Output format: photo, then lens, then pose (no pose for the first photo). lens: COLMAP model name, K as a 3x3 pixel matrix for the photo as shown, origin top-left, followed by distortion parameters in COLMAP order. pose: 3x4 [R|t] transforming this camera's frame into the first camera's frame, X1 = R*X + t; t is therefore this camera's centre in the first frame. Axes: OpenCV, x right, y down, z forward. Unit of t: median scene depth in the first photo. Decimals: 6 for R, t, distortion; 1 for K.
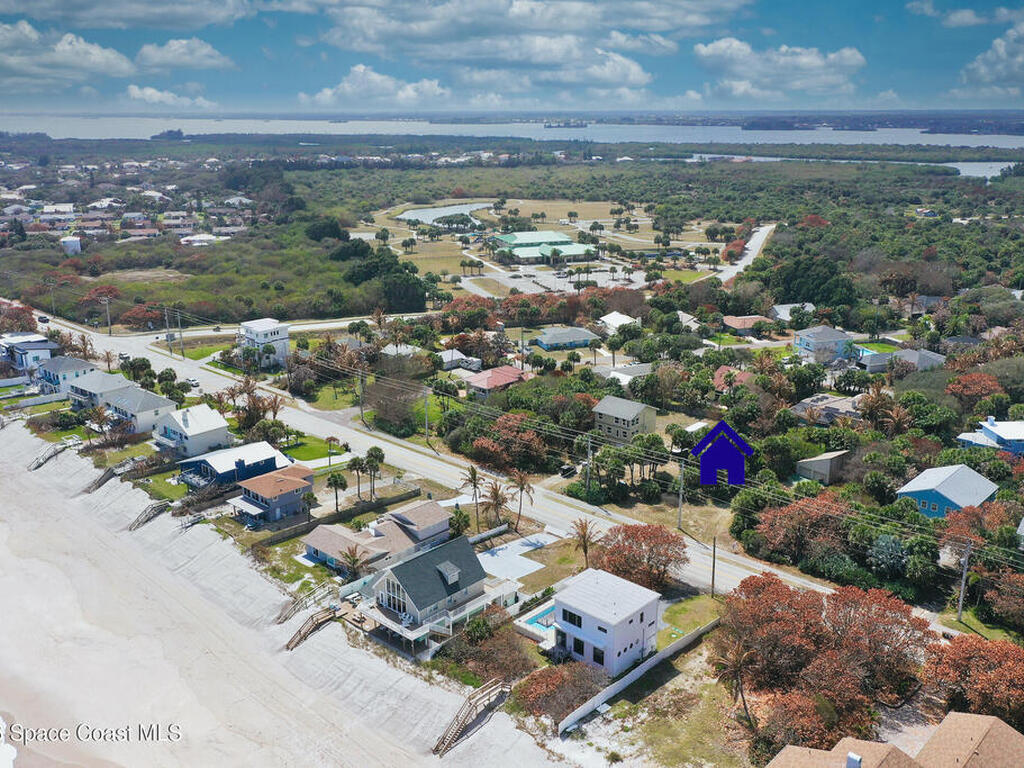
lens RADIAL K [[949.2, 0, 512.0], [0, 949.2, 384.0], [0, 0, 1]] dist [0.009805, 0.003483]
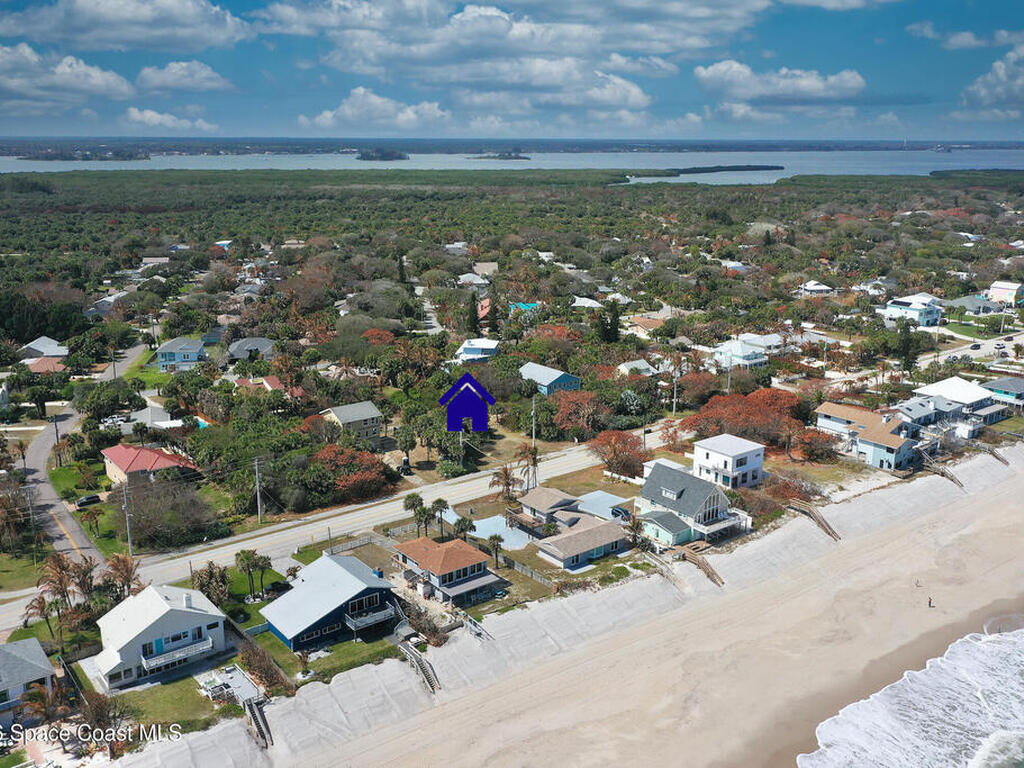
lens RADIAL K [[949.2, 0, 512.0], [0, 949.2, 384.0], [0, 0, 1]] dist [0.009805, 0.003483]
pose [[0.153021, -0.247134, 0.956823, -1.128174], [0.275319, 0.940552, 0.198900, -0.218547], [-0.949096, 0.232996, 0.211965, 0.792681]]
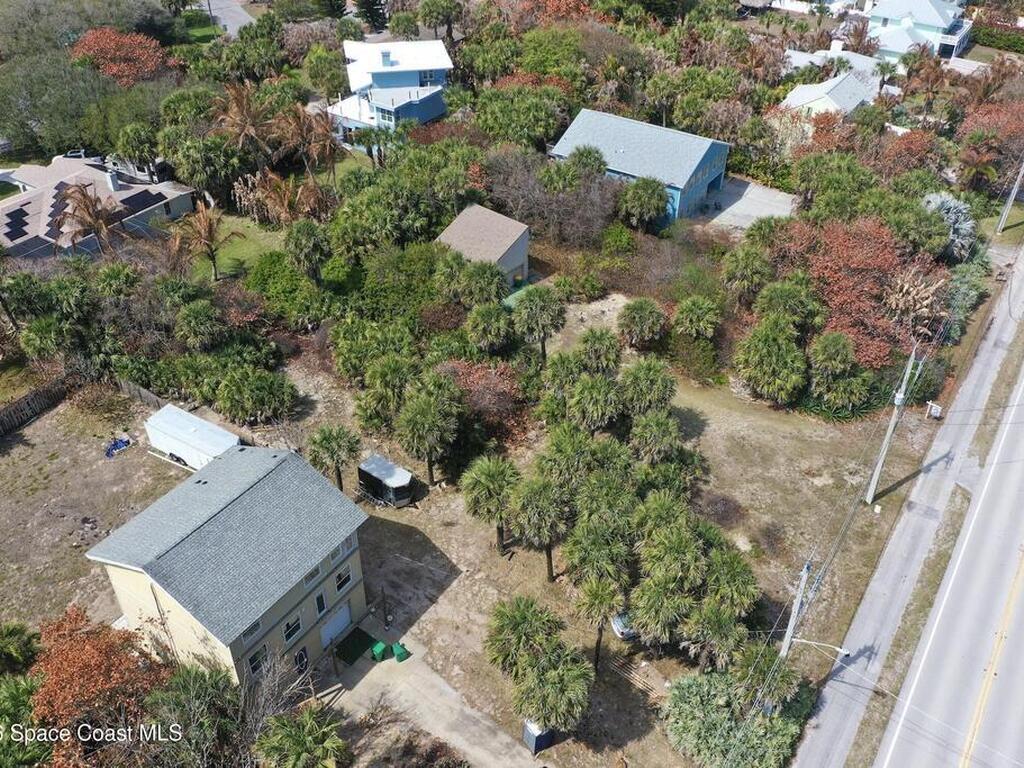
lens RADIAL K [[949.2, 0, 512.0], [0, 949.2, 384.0], [0, 0, 1]] dist [0.009805, 0.003483]
pose [[-0.168996, -0.593658, 0.786772, -0.089081], [0.269544, 0.739986, 0.616253, -0.184388], [-0.948043, 0.316214, 0.034962, 1.203578]]
